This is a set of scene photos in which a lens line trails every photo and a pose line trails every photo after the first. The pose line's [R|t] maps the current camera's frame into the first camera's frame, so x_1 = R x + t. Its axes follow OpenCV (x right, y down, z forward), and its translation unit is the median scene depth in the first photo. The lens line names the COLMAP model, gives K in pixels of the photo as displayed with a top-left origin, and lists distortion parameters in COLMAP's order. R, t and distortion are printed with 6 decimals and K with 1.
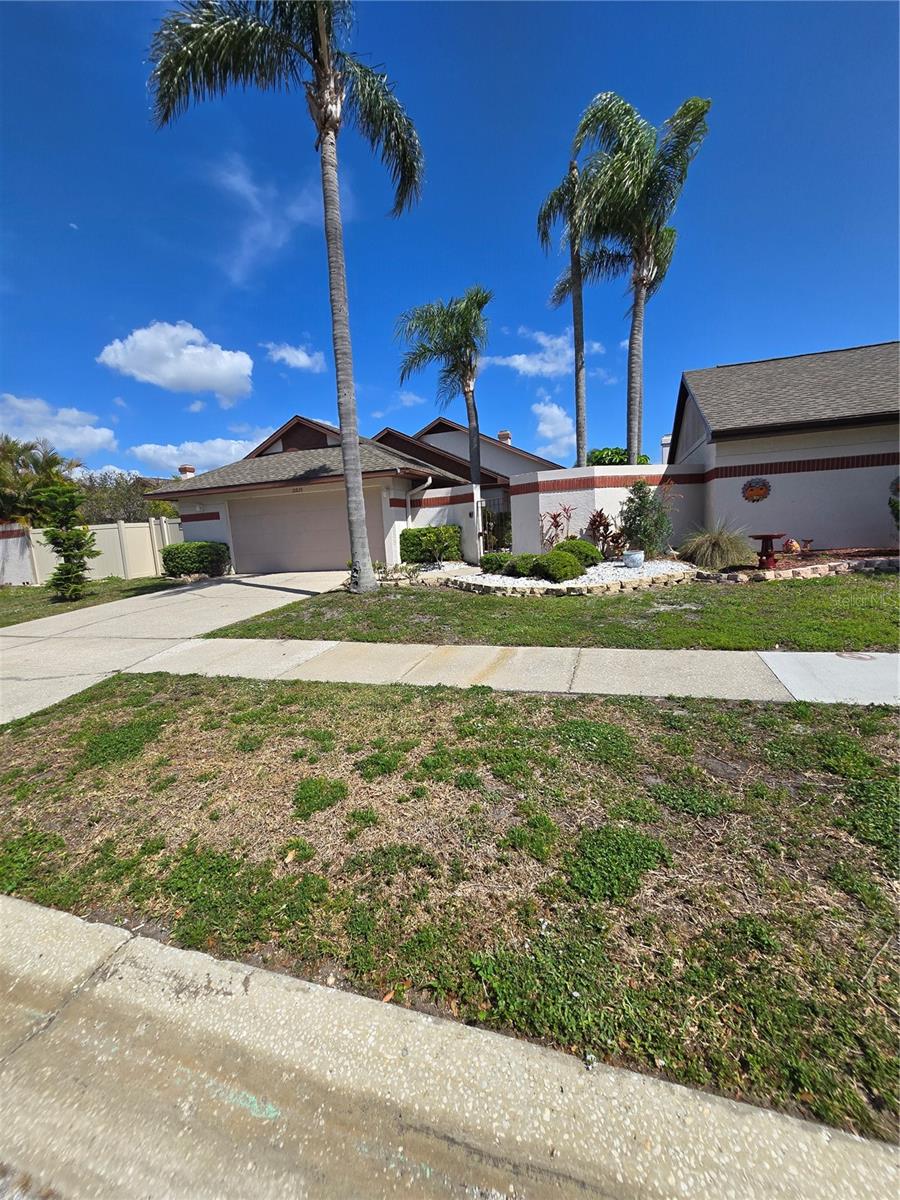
lens RADIAL K [[519.3, 0, 451.7], [0, 519.3, 602.8], [0, 0, 1]] dist [-0.009991, 0.000470]
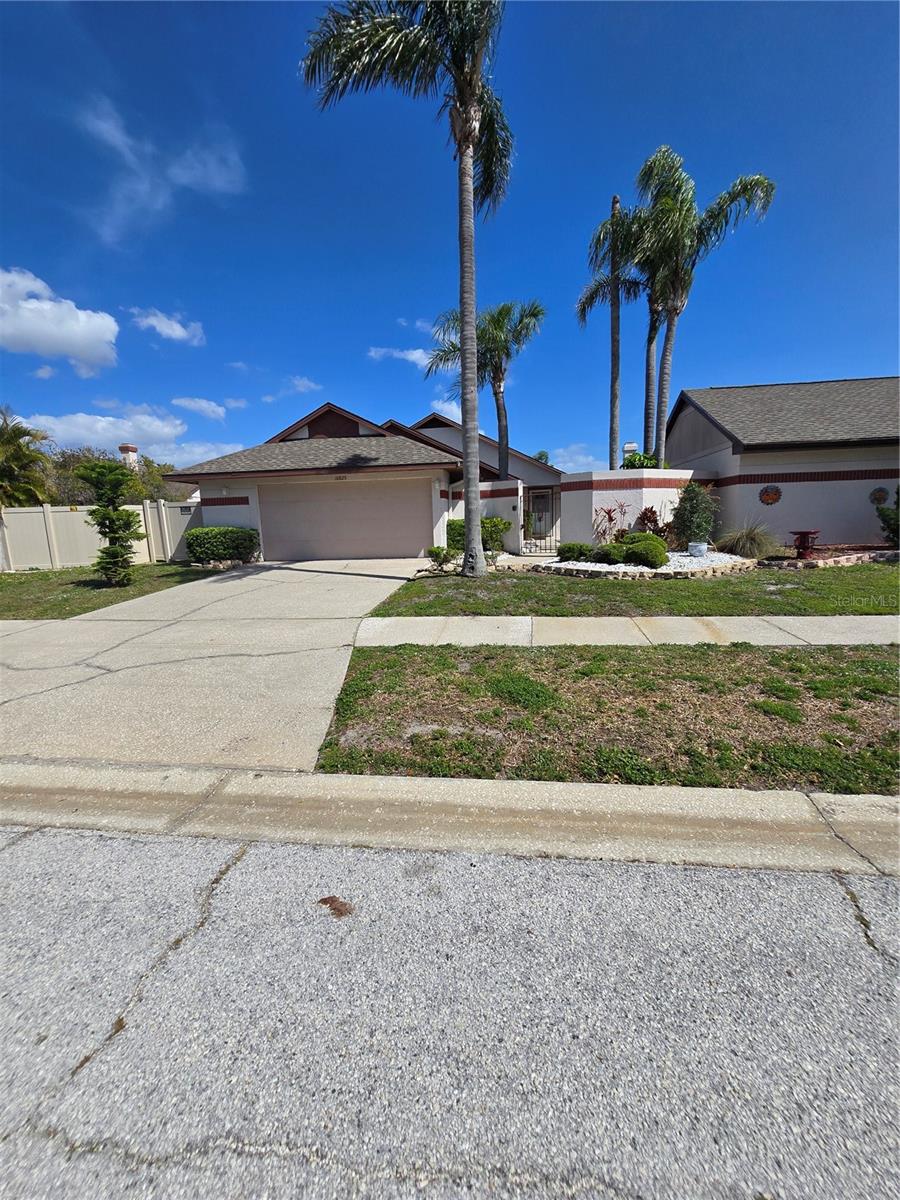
lens RADIAL K [[521.7, 0, 453.2], [0, 521.7, 599.1], [0, 0, 1]] dist [-0.008685, -0.002775]
pose [[0.979806, -0.003361, 0.199921, -0.321640], [0.002769, 0.999991, 0.003240, 0.017173], [-0.199930, -0.002621, 0.979807, -0.038019]]
